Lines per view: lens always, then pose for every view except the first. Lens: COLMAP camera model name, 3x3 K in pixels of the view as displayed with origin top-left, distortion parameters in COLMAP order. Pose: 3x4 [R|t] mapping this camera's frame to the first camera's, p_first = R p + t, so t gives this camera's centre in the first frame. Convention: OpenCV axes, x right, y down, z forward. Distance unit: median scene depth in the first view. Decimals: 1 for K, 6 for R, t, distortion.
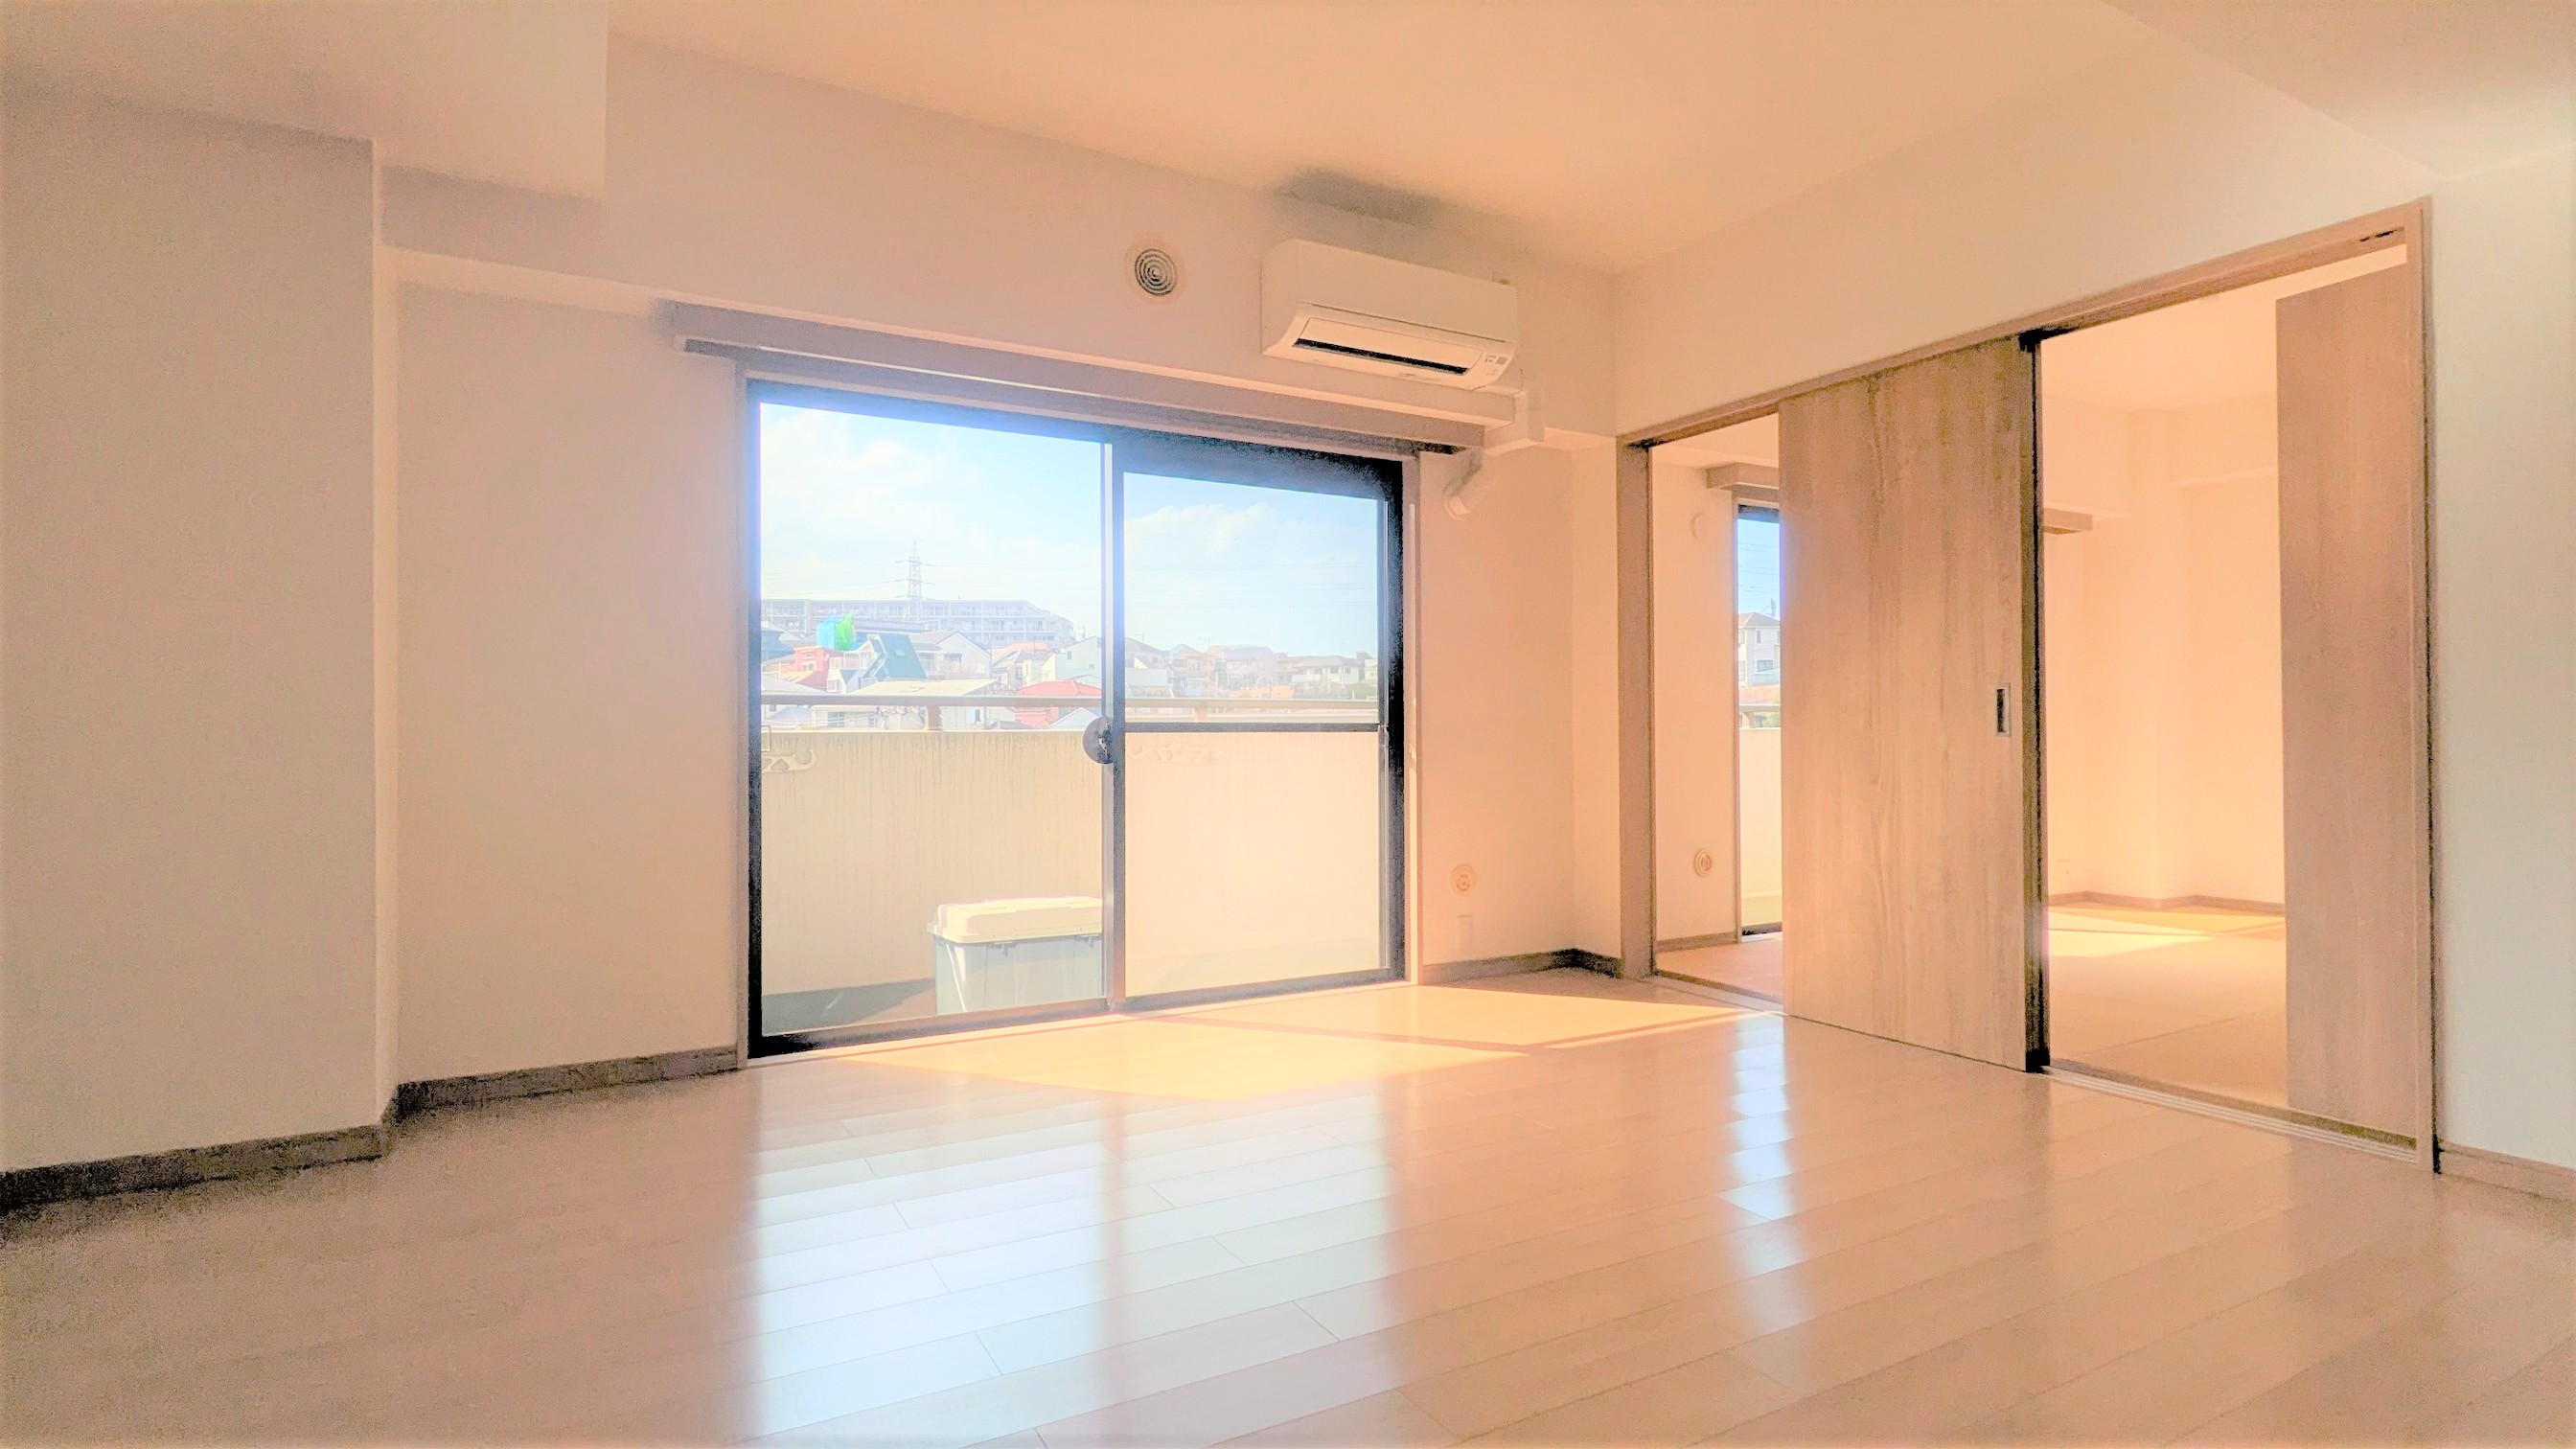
lens RADIAL K [[1229.2, 0, 1285.3], [0, 1229.2, 731.2], [0, 0, 1]] dist [0.023688, -0.000023]
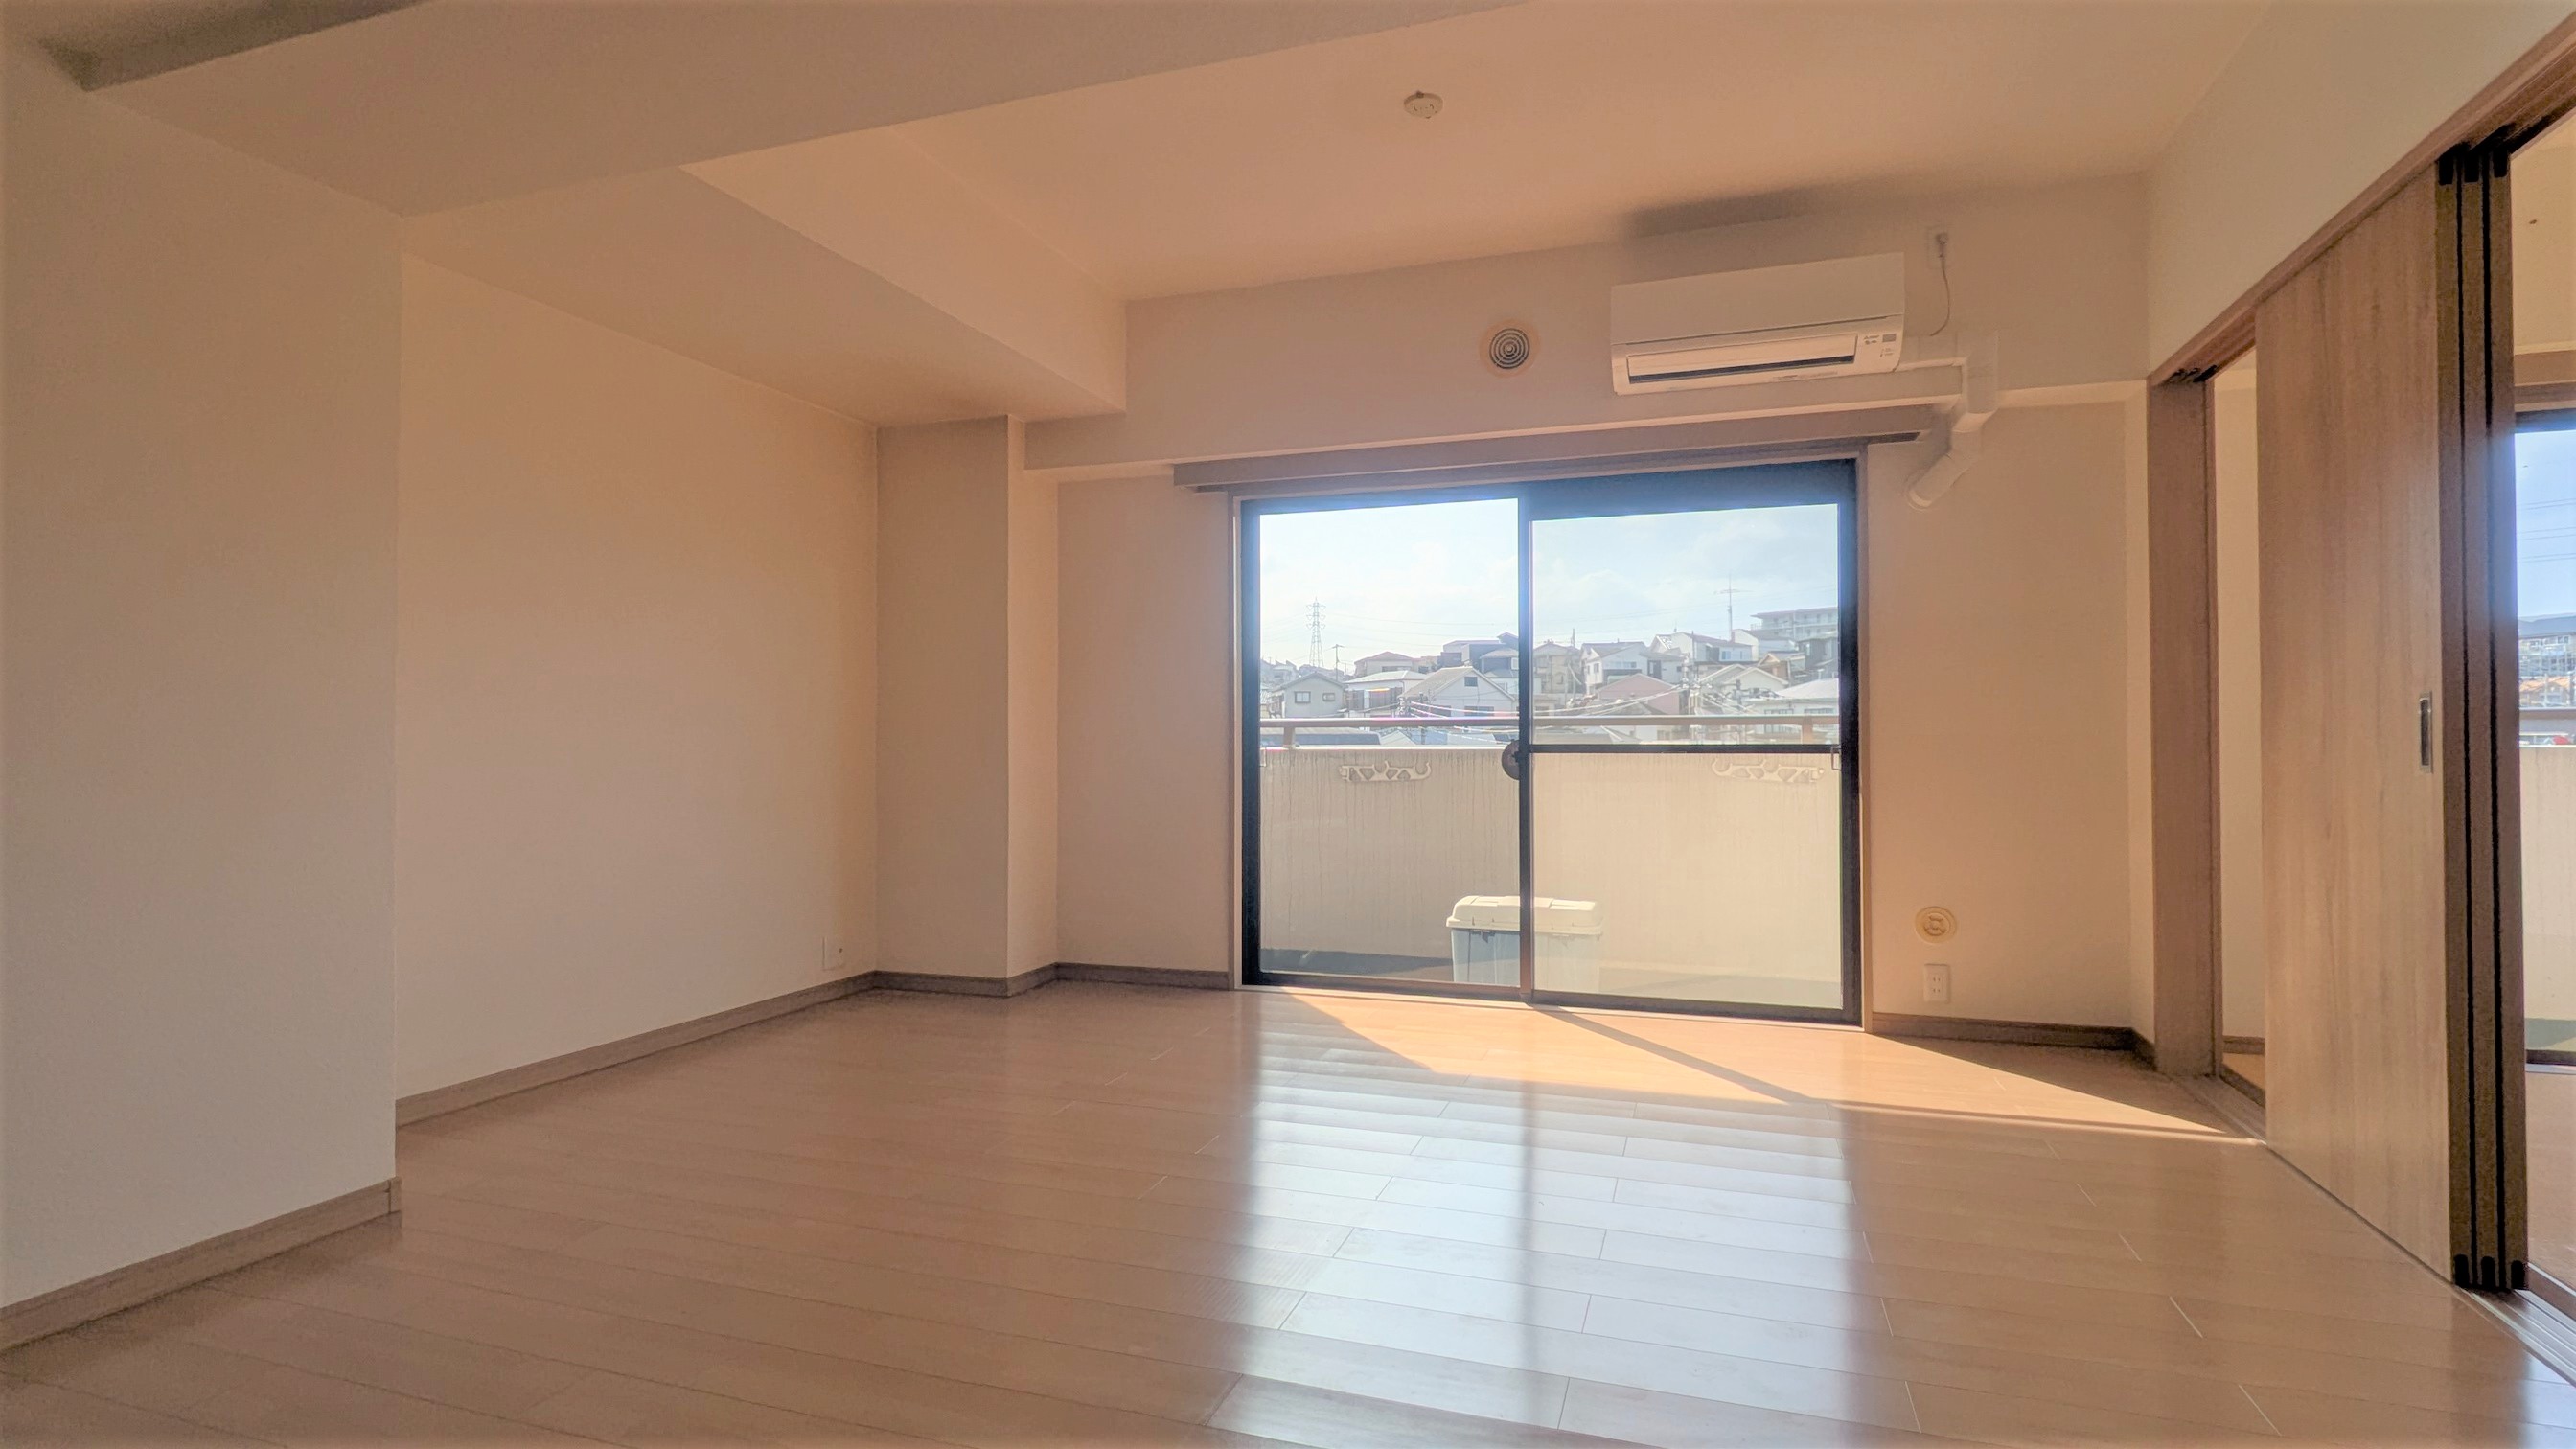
lens RADIAL K [[1201.8, 0, 1288.0], [0, 1201.8, 724.5], [0, 0, 1]] dist [0.015647, 0.000010]
pose [[0.687337, -0.010416, -0.726264, 0.509655], [-0.000118, 0.999896, -0.014452, -0.008422], [0.726338, 0.010019, 0.687264, 0.085614]]
